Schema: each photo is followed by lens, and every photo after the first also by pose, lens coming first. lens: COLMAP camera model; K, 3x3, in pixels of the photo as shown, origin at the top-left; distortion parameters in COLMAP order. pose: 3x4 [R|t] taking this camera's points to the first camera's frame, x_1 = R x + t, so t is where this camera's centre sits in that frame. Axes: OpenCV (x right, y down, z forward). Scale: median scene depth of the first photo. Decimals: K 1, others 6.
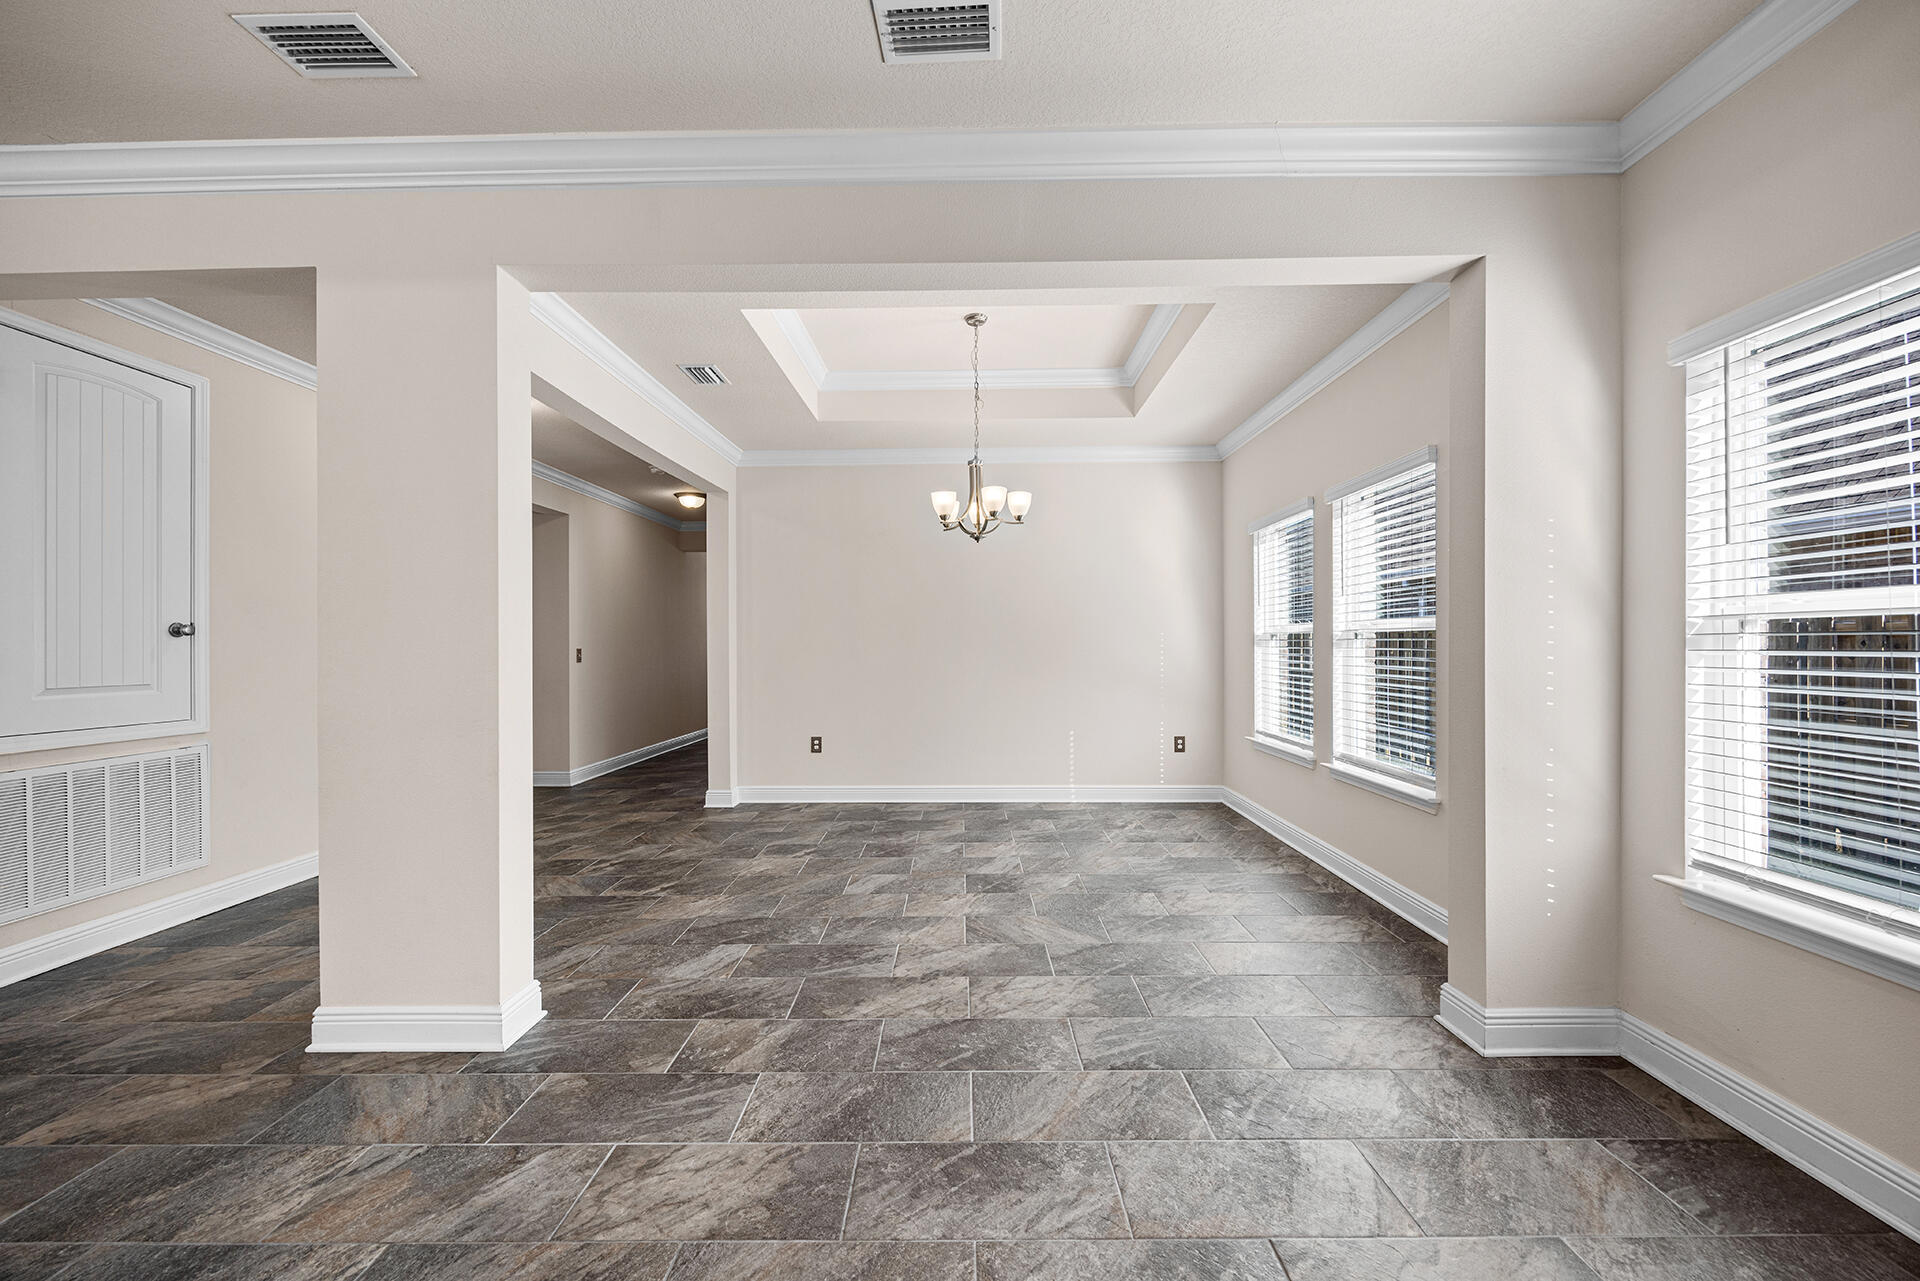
lens RADIAL K [[739.5, 0, 967.9], [0, 739.5, 649.0], [0, 0, 1]] dist [0.000052, -0.000023]
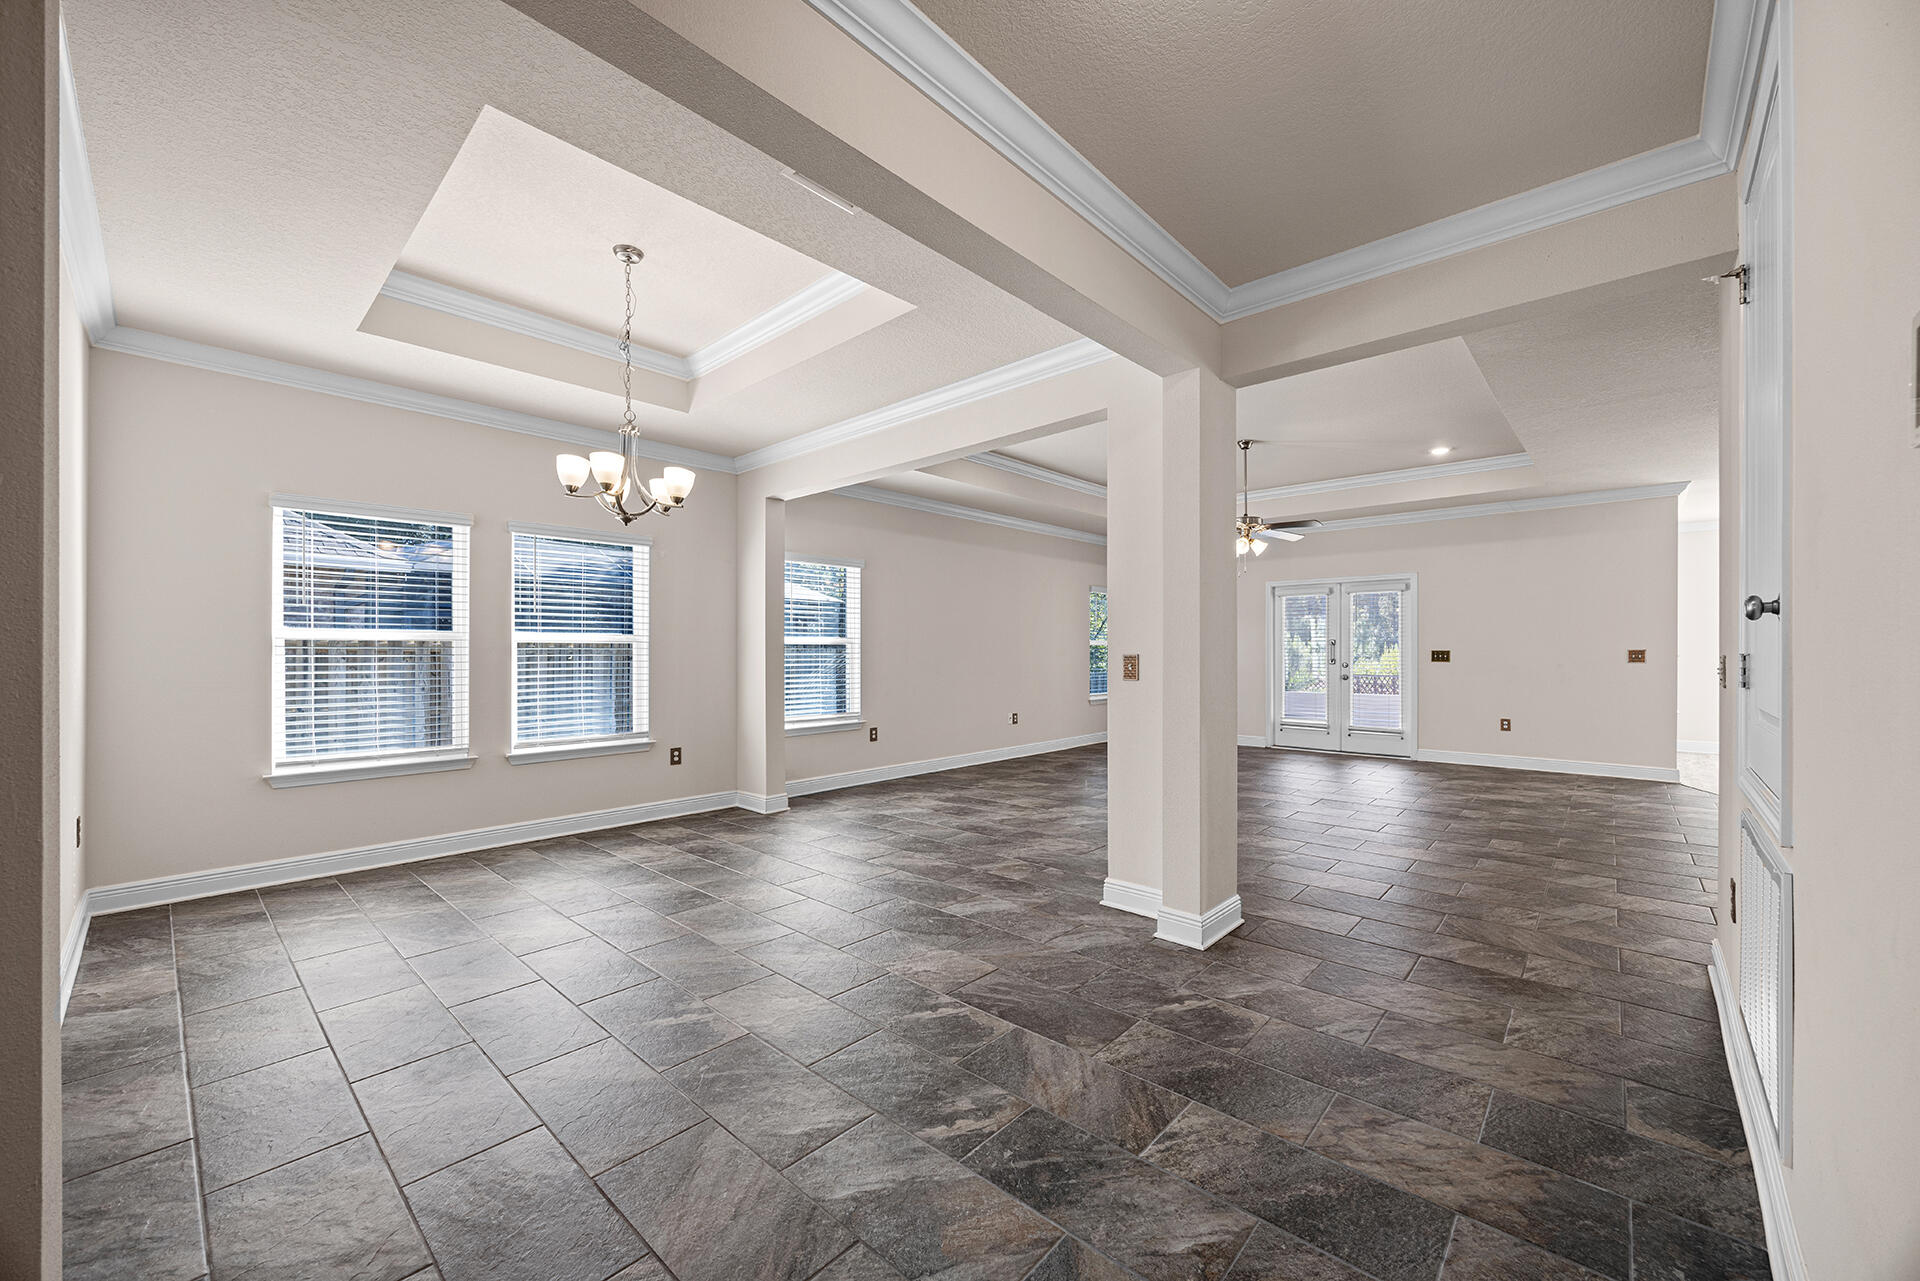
lens RADIAL K [[739.5, 0, 960.7], [0, 739.5, 640.8], [0, 0, 1]] dist [0.000052, -0.000023]
pose [[-0.740431, 0.018670, 0.671873, -1.154629], [0.010628, 0.999814, -0.016070, 0.002834], [-0.672049, -0.004758, -0.740492, 1.932091]]
